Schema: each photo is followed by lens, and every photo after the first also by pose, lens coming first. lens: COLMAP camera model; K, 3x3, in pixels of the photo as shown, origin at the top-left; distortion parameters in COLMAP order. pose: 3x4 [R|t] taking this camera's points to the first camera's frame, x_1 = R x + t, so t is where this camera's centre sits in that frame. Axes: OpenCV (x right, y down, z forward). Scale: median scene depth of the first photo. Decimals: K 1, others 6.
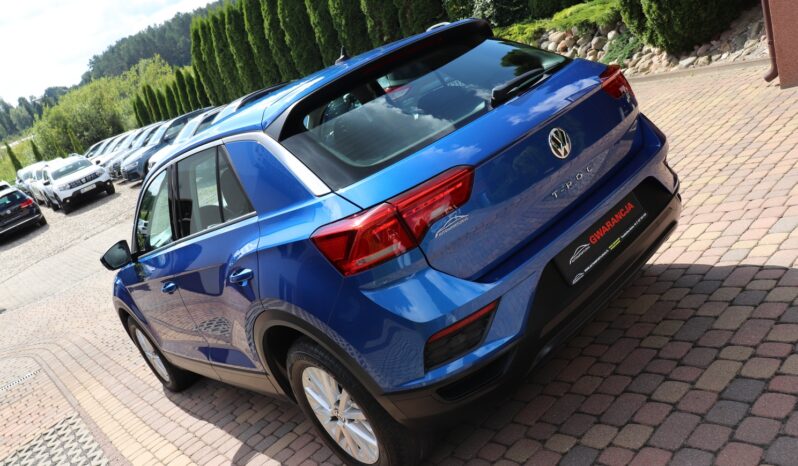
lens RADIAL K [[663.4, 0, 398.6], [0, 663.4, 230.5], [0, 0, 1]] dist [-0.153396, 0.115138]
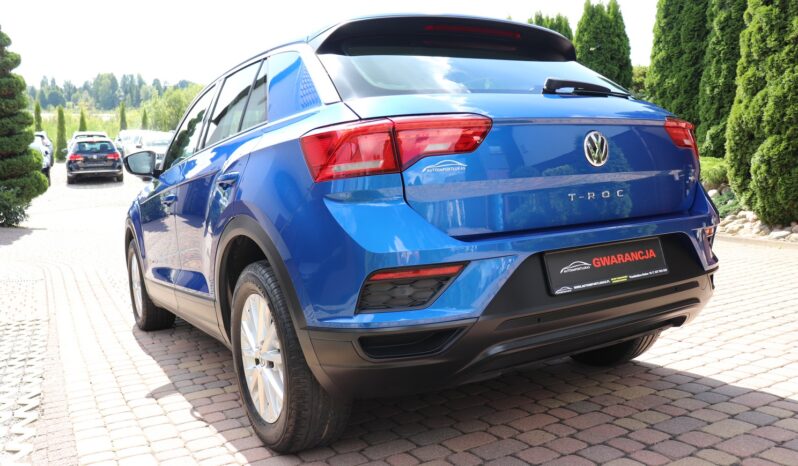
lens RADIAL K [[663.4, 0, 395.9], [0, 663.4, 234.0], [0, 0, 1]] dist [-0.153396, 0.115138]
pose [[0.924074, 0.361272, -0.124778, 0.130787], [-0.375272, 0.919517, -0.116872, 0.163225], [0.072512, 0.154824, 0.985277, 0.104864]]
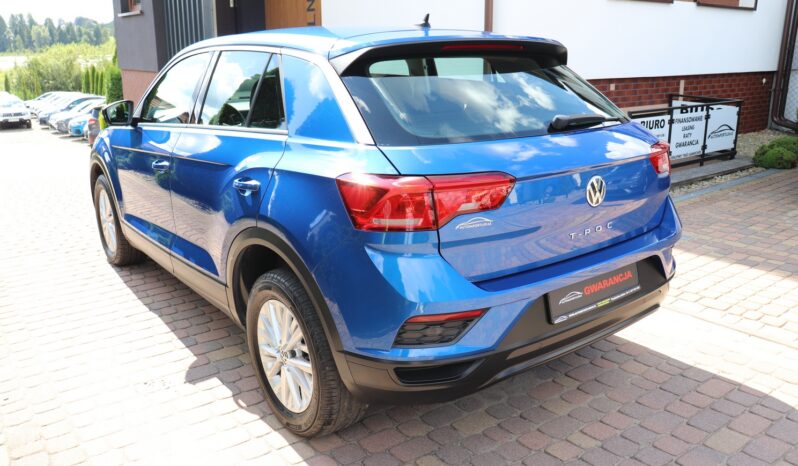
lens RADIAL K [[663.4, 0, 396.8], [0, 663.4, 231.9], [0, 0, 1]] dist [-0.153396, 0.115138]
pose [[0.916315, 0.394492, 0.068865, -0.074208], [-0.396815, 0.917596, 0.023569, 0.021182], [-0.053892, -0.048924, 0.997348, 0.000681]]
